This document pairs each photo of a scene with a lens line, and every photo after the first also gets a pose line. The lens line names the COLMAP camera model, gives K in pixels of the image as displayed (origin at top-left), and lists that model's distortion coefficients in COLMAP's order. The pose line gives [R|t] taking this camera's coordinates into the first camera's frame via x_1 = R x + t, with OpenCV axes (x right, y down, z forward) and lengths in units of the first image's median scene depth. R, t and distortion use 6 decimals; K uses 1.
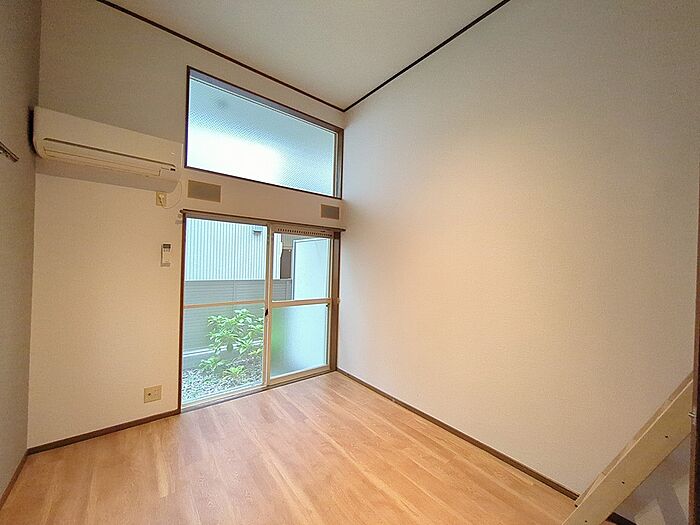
lens RADIAL K [[283.7, 0, 350.0], [0, 283.7, 262.5], [0, 0, 1]] dist [-0.001100, 0.003743]
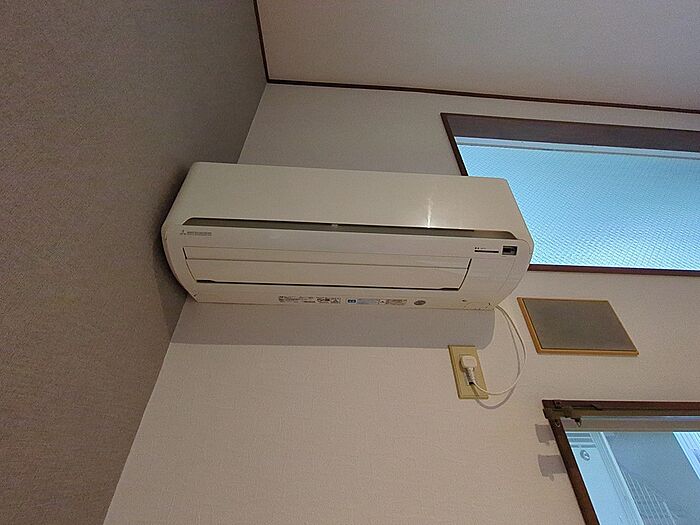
lens RADIAL K [[283.7, 0, 350.0], [0, 283.7, 262.5], [0, 0, 1]] dist [-0.001100, 0.003743]
pose [[0.834677, -0.338459, -0.434465, -0.582305], [0.028670, 0.814509, -0.579442, -0.147516], [0.549993, 0.471191, 0.689555, 0.666718]]
